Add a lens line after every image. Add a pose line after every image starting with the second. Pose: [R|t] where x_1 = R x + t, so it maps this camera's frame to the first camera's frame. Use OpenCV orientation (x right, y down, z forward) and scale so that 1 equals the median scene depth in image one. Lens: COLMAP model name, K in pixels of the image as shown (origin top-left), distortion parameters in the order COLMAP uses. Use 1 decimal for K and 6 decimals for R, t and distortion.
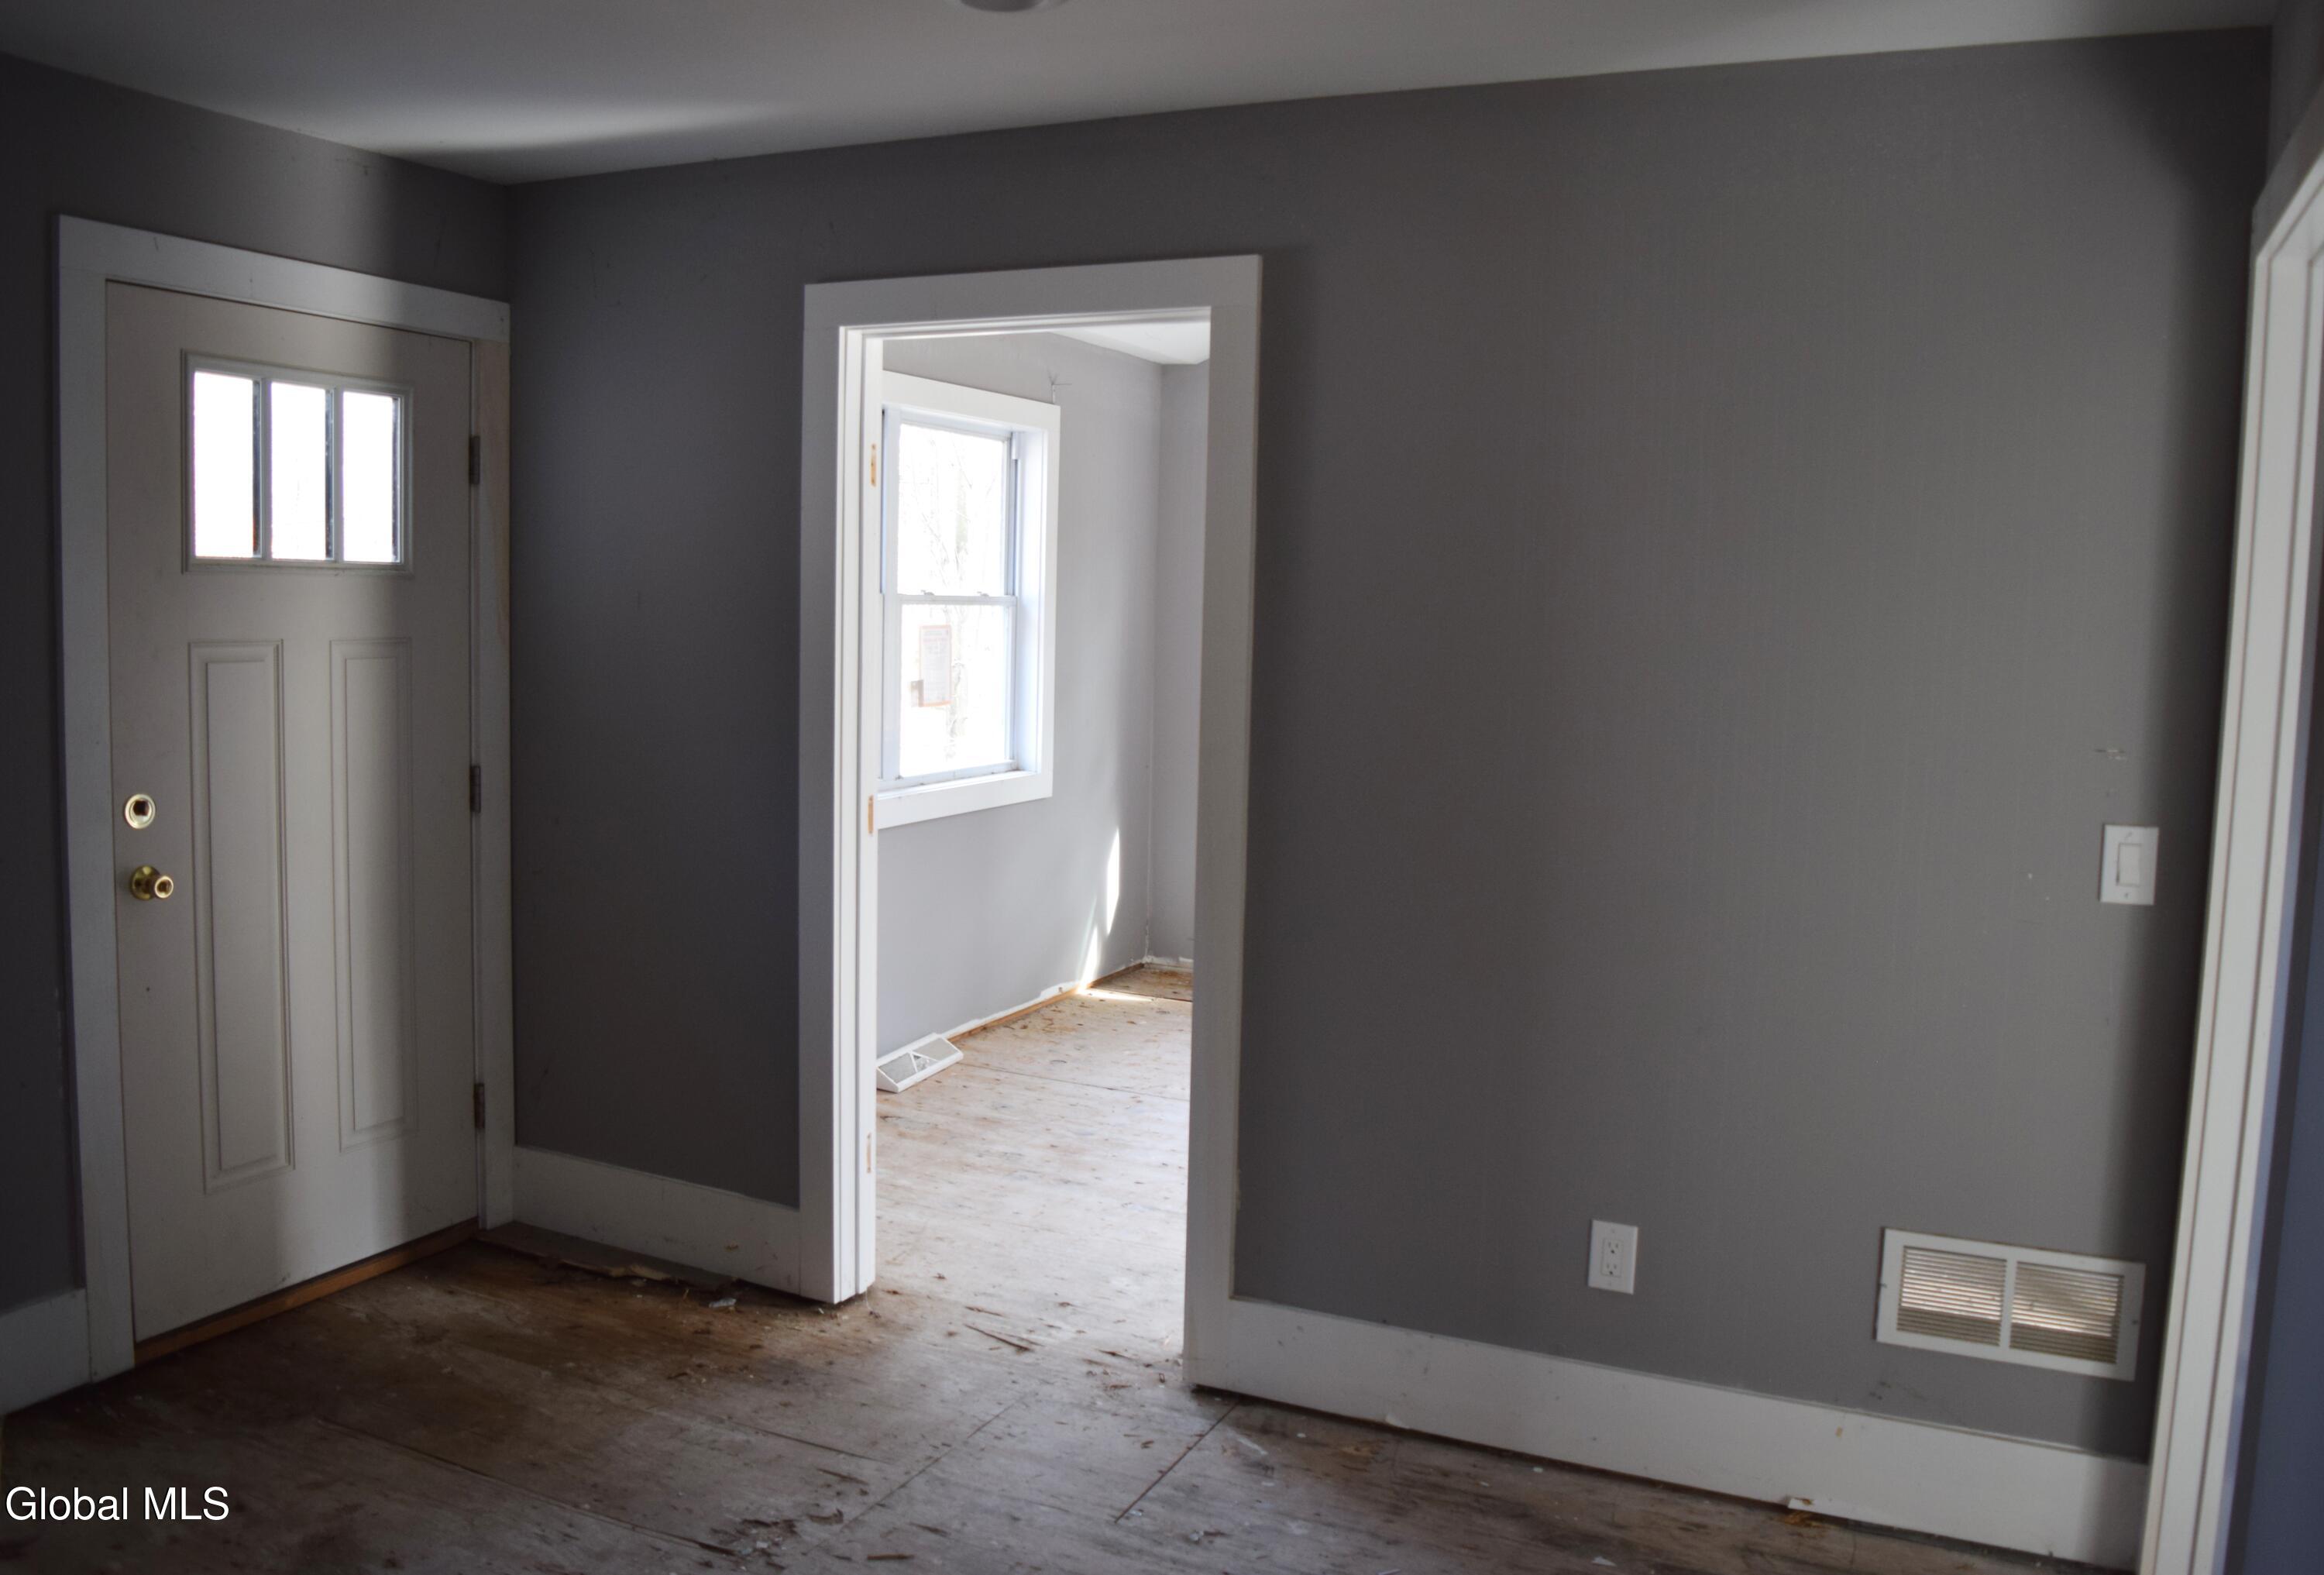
lens RADIAL K [[1832.9, 0, 1162.0], [0, 1832.9, 787.5], [0, 0, 1]] dist [-0.073757, -0.000261]
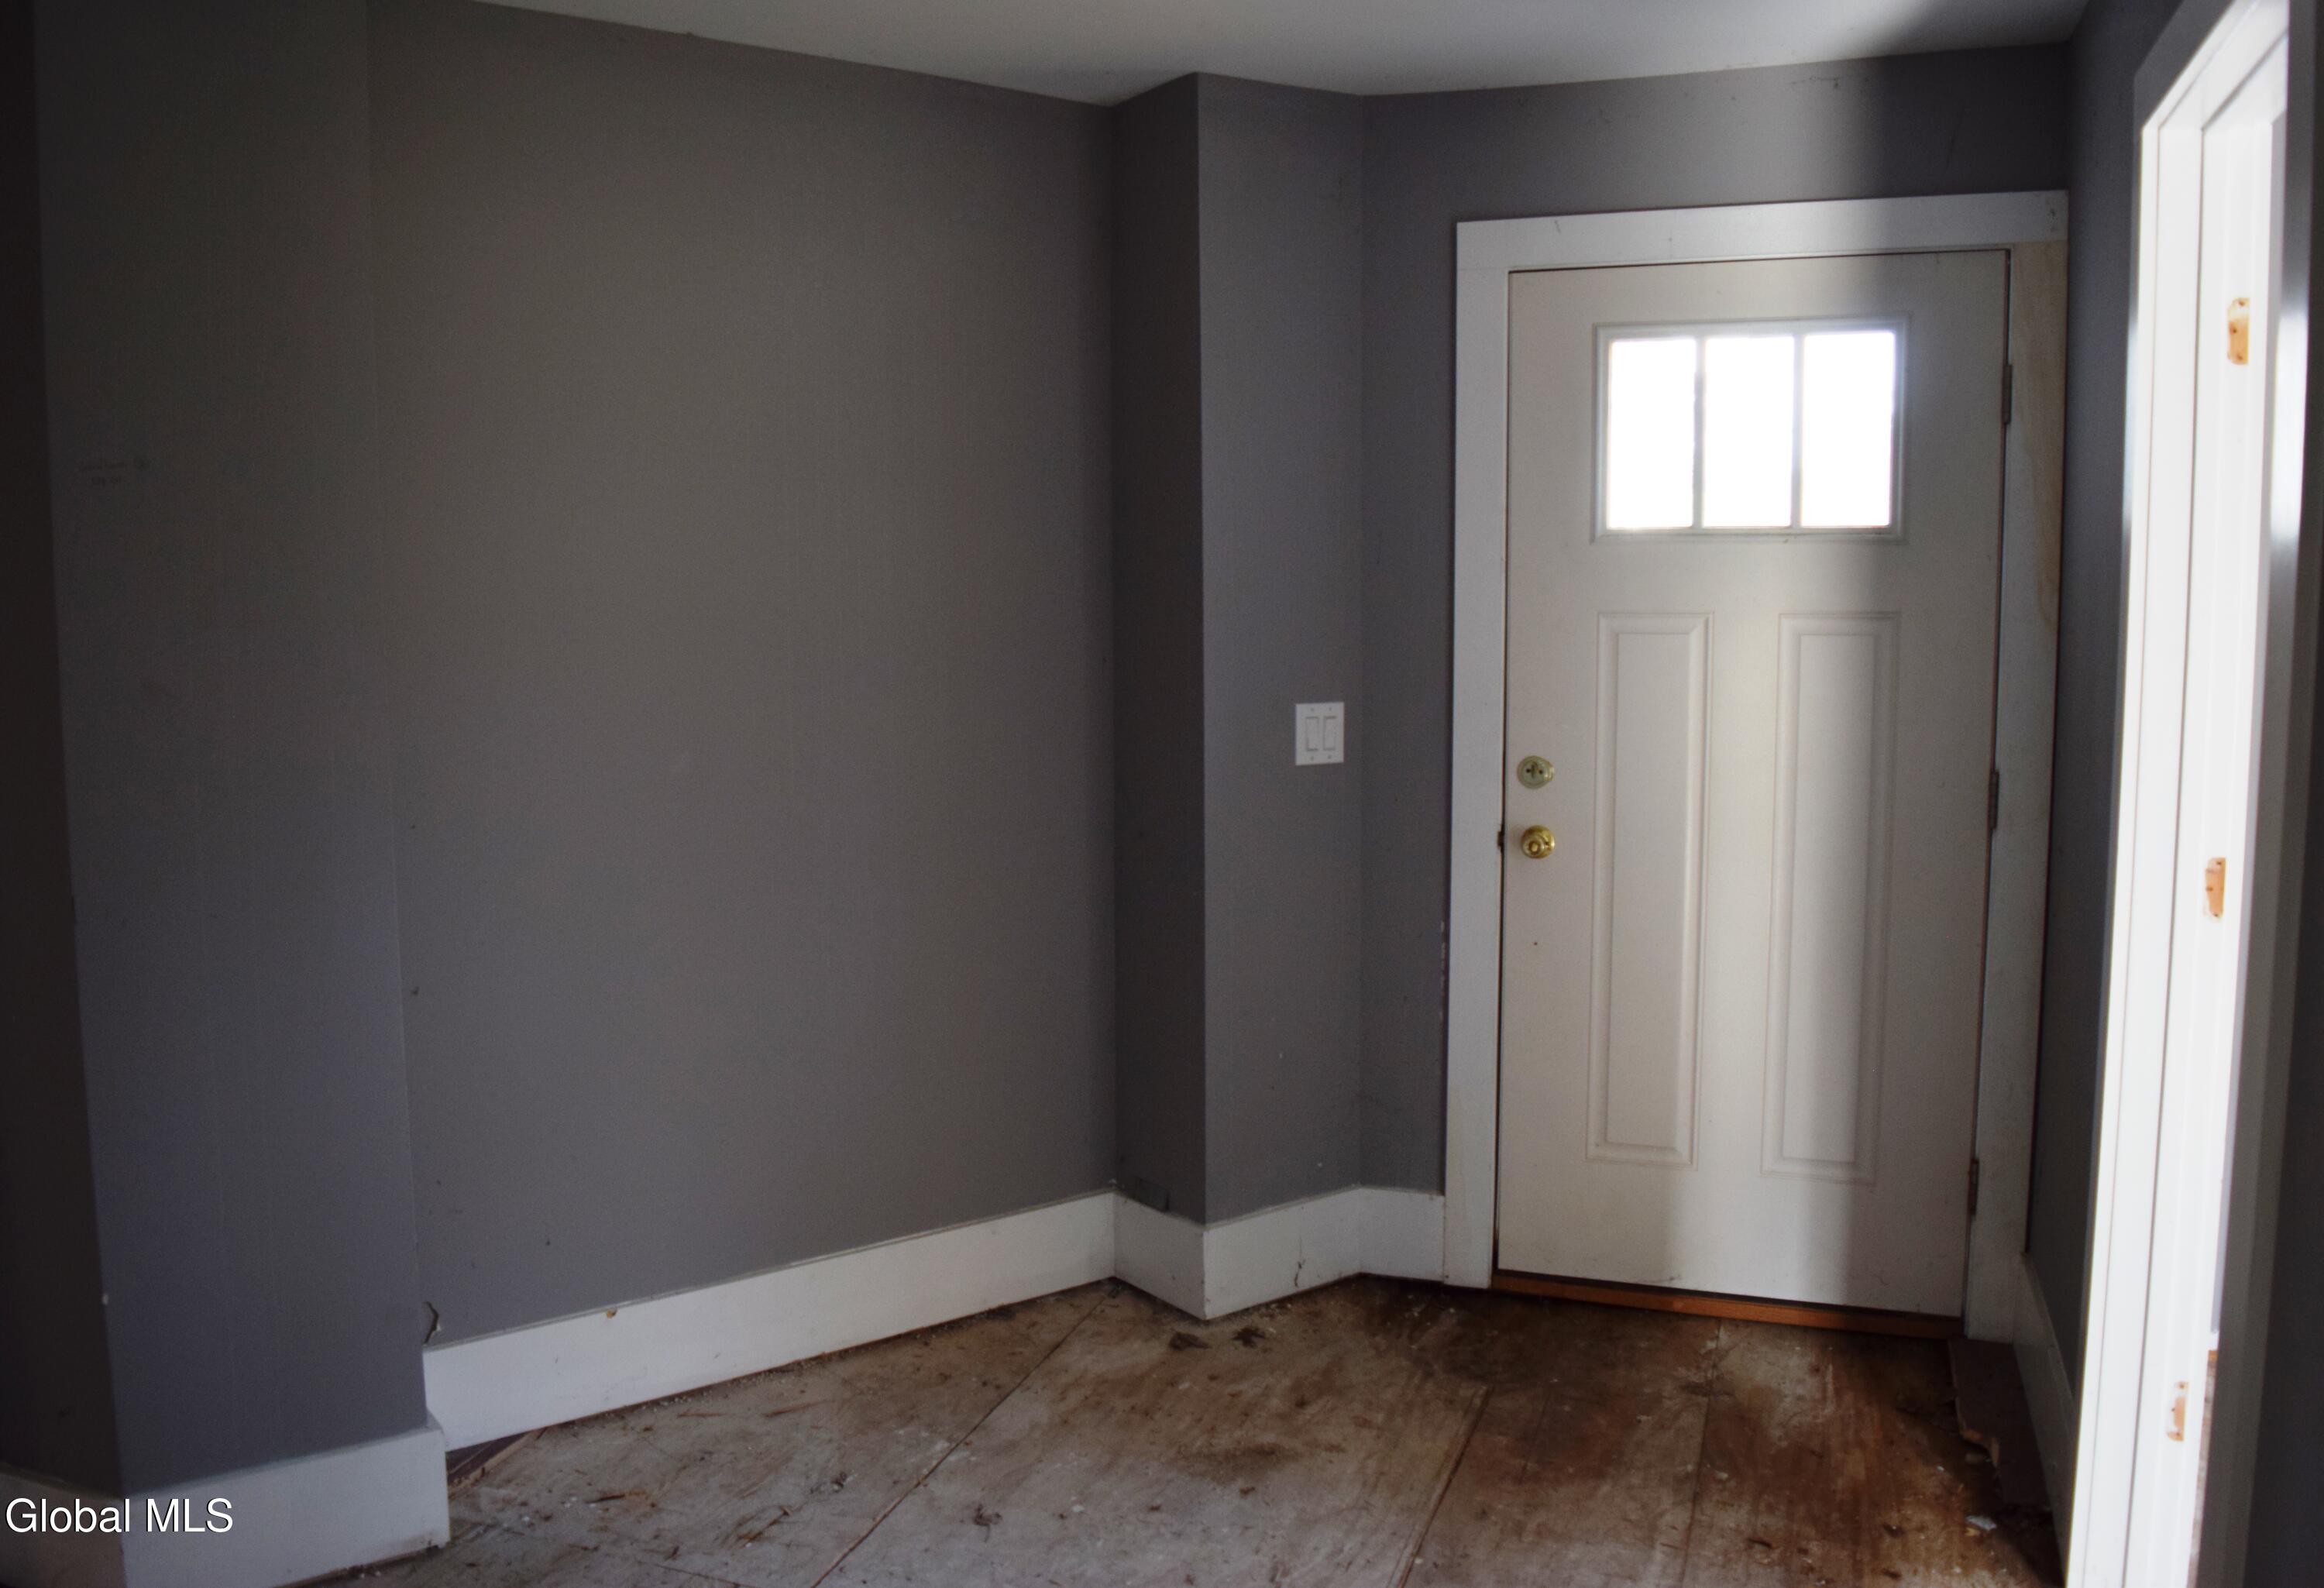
lens RADIAL K [[1882.9, 0, 1162.0], [0, 1882.9, 794.0], [0, 0, 1]] dist [-0.100950, 0.000201]
pose [[0.092618, 0.080109, -0.992474, 0.472929], [-0.092586, 0.993133, 0.071522, -0.030612], [0.991388, 0.085265, 0.099399, 0.637912]]
